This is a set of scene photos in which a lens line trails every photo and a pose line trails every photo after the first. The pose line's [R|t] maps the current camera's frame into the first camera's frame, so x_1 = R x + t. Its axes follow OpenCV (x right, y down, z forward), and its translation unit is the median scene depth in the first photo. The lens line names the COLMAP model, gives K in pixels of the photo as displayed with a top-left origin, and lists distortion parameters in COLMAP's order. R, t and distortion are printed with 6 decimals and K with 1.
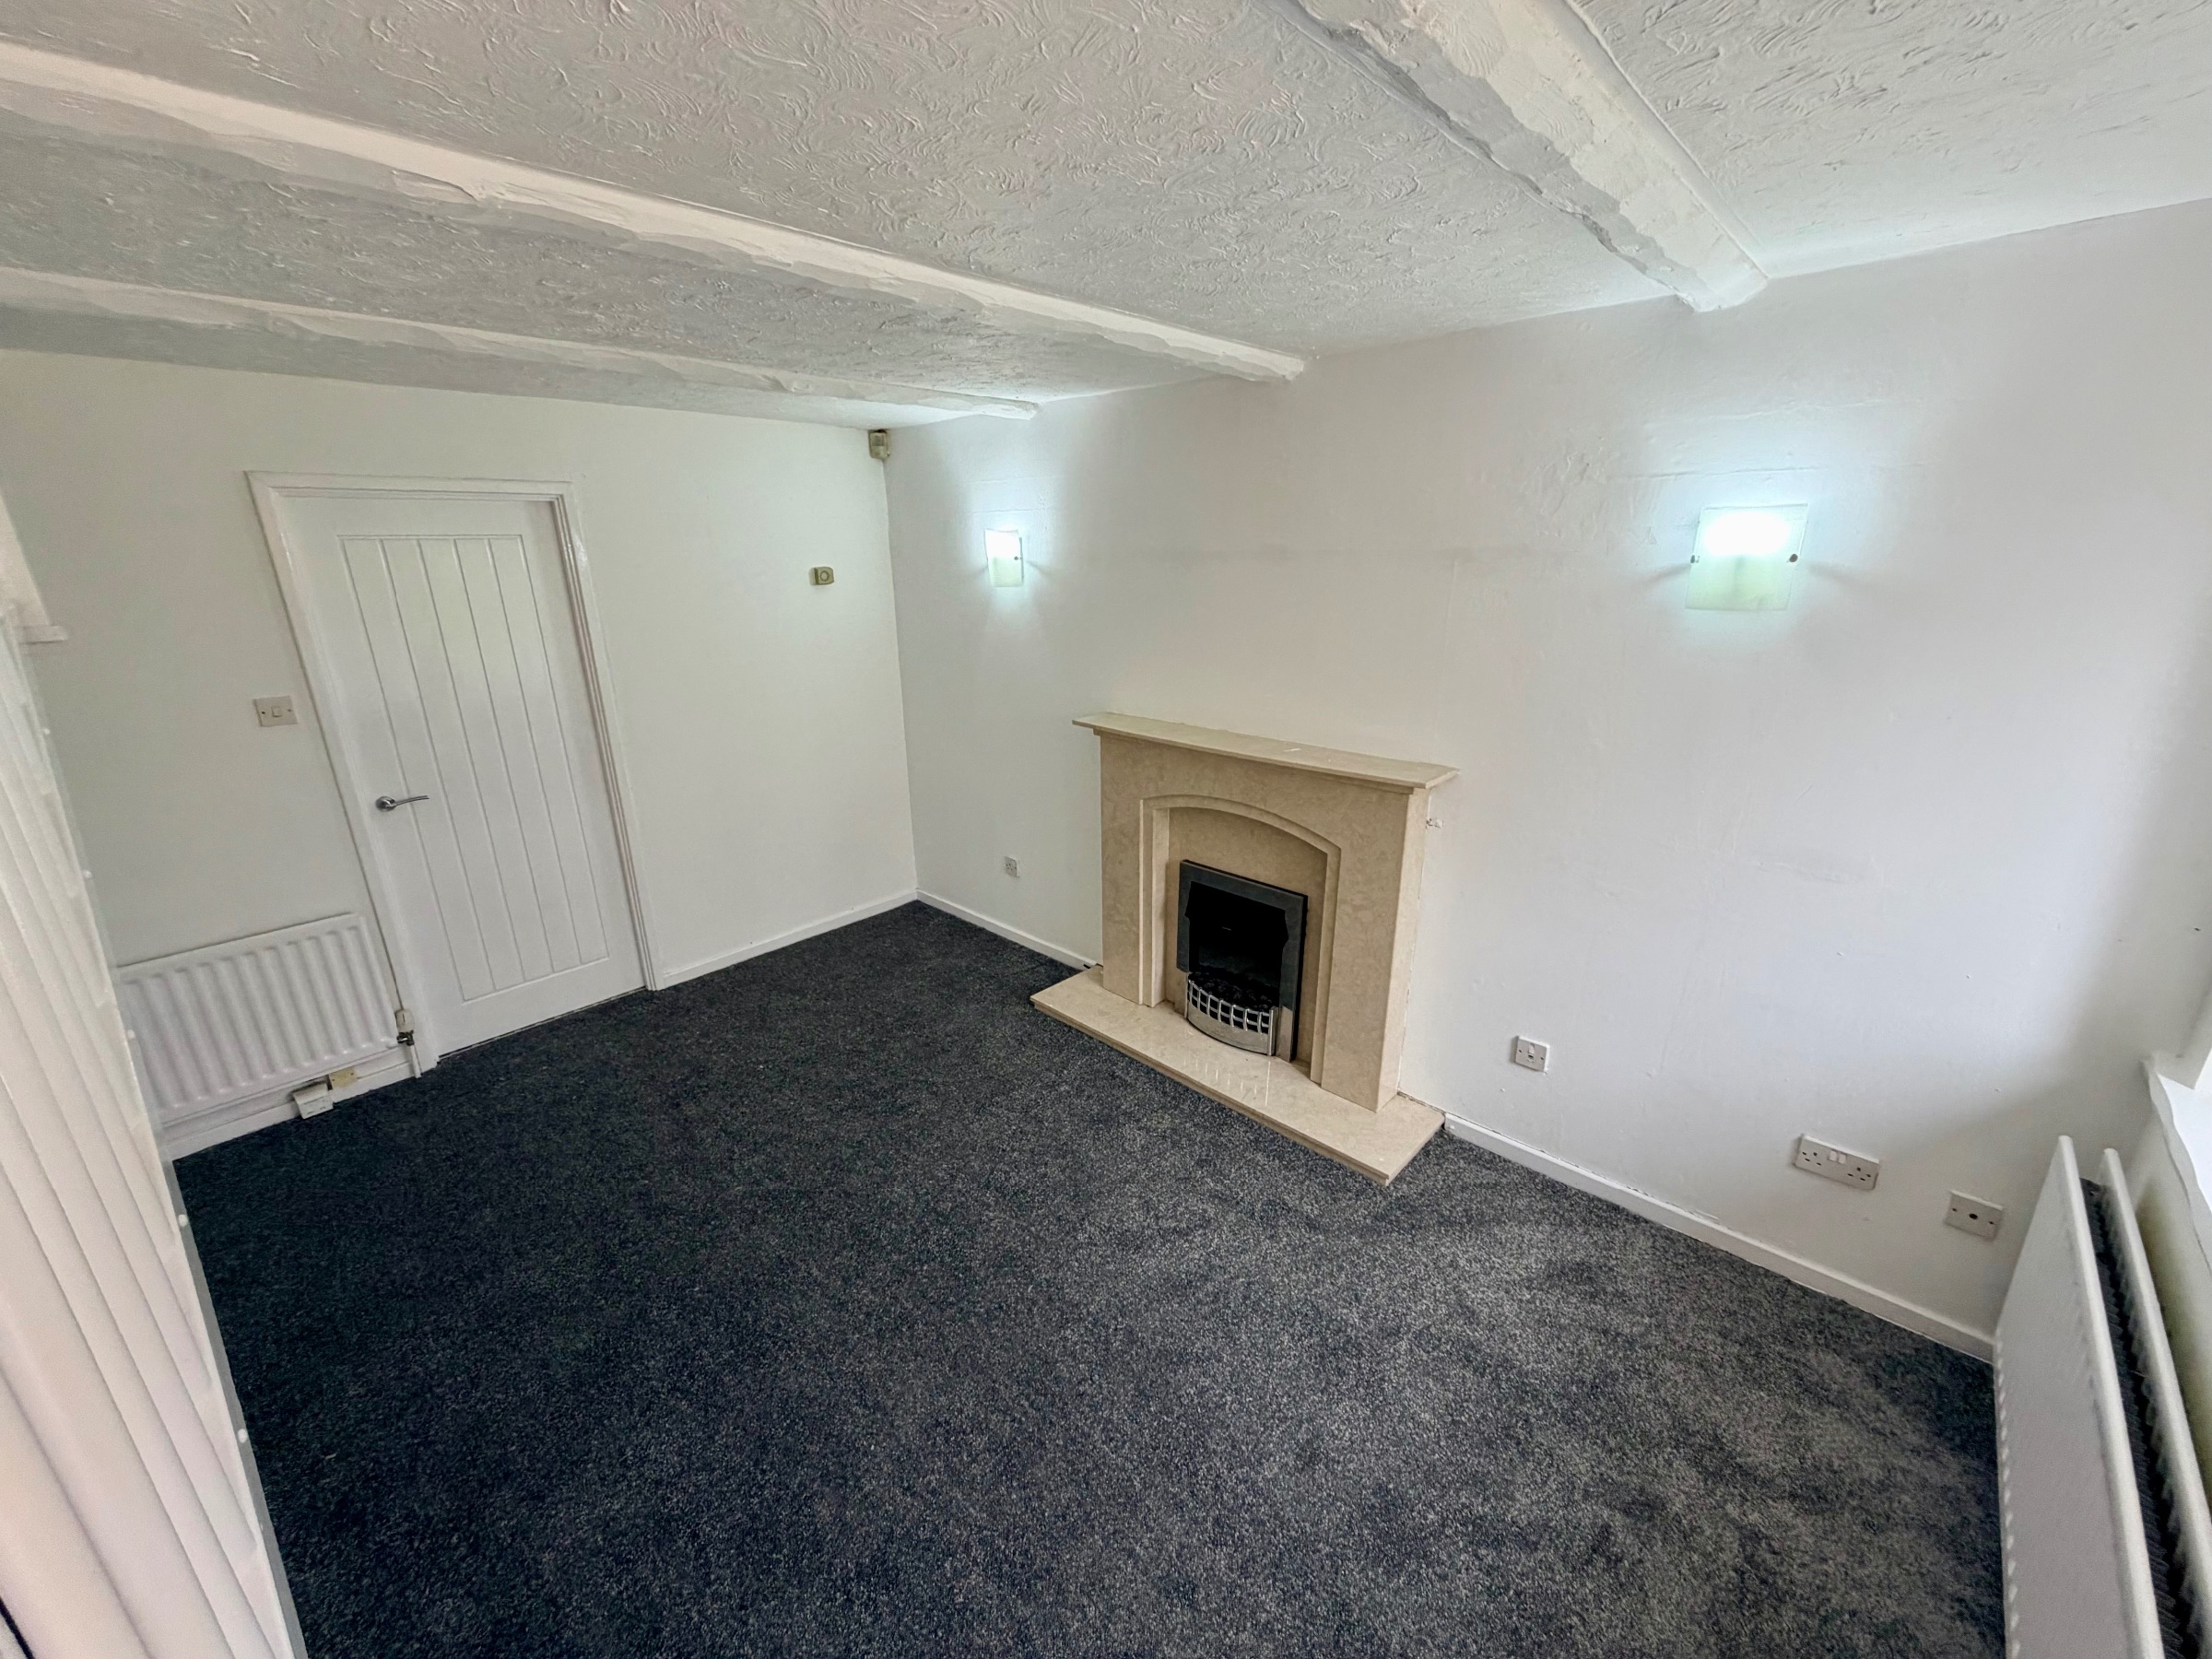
lens RADIAL K [[880.1, 0, 1100.1], [0, 880.1, 828.6], [0, 0, 1]] dist [-0.003174, 0.000557]
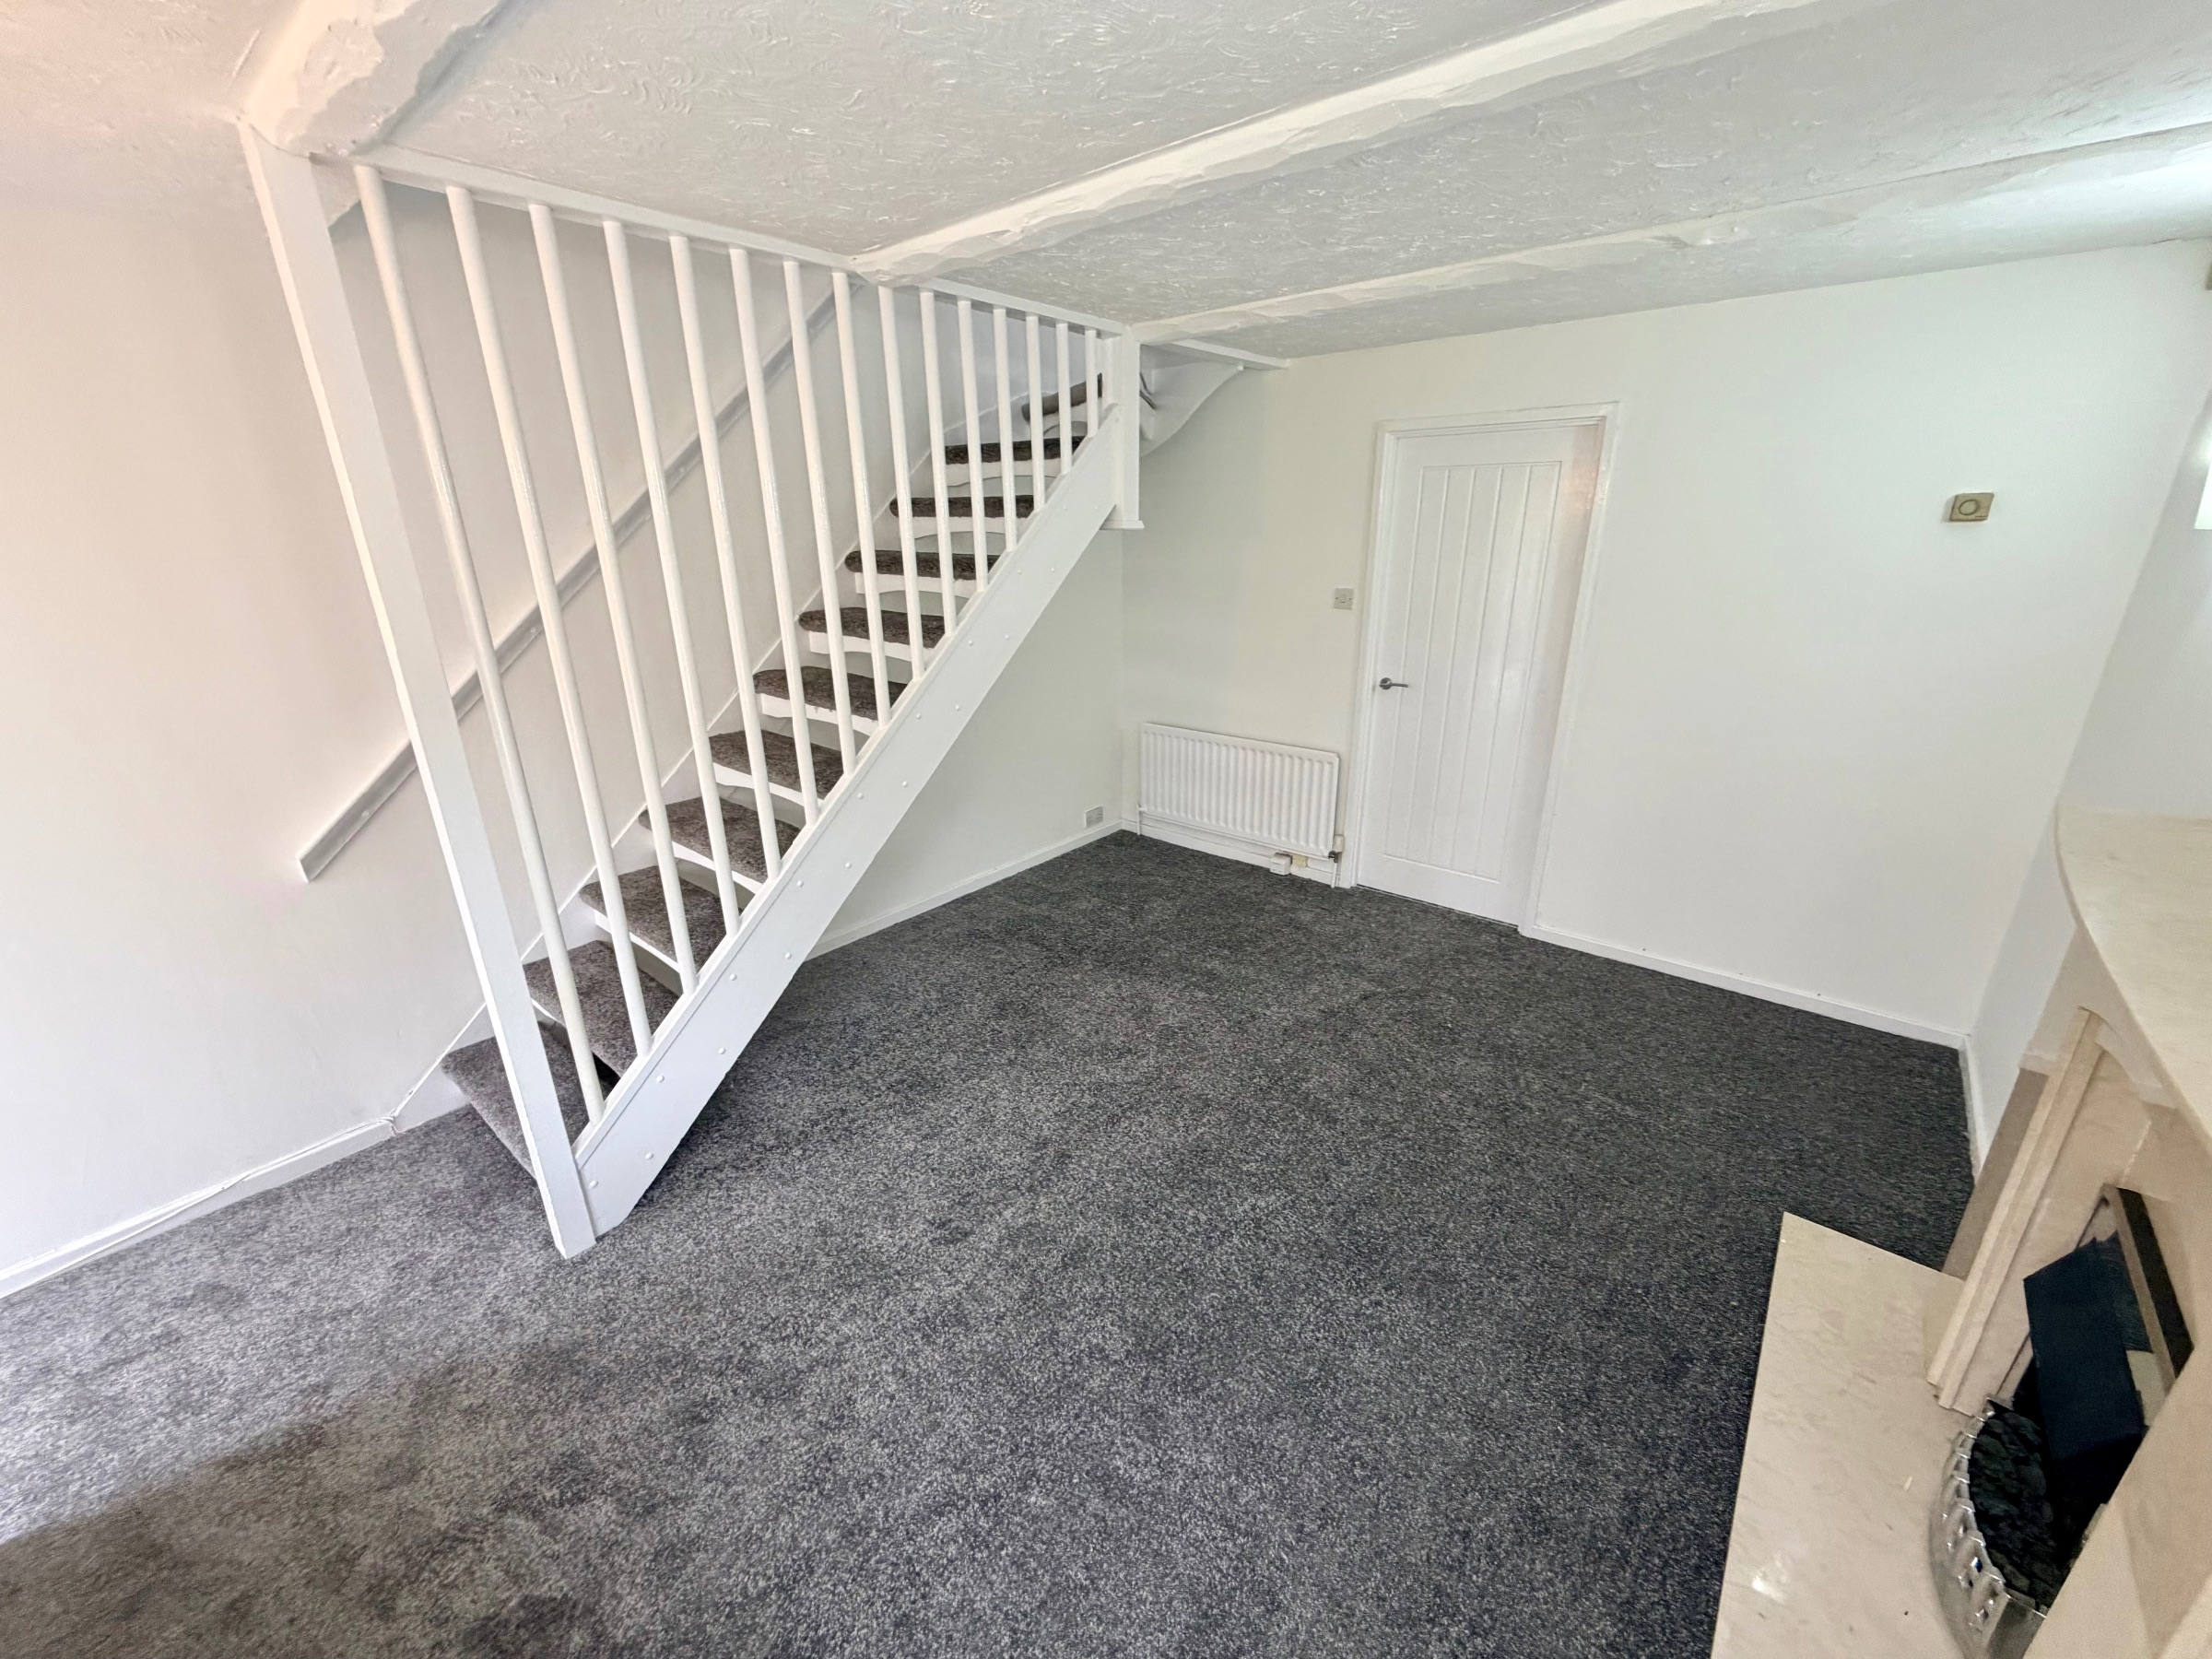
lens RADIAL K [[880.1, 0, 1099.7], [0, 880.1, 834.0], [0, 0, 1]] dist [-0.003174, 0.000557]
pose [[0.052194, 0.350751, -0.935013, 0.429938], [-0.292667, 0.900551, 0.321486, -0.116571], [0.954789, 0.256868, 0.149657, 0.452210]]
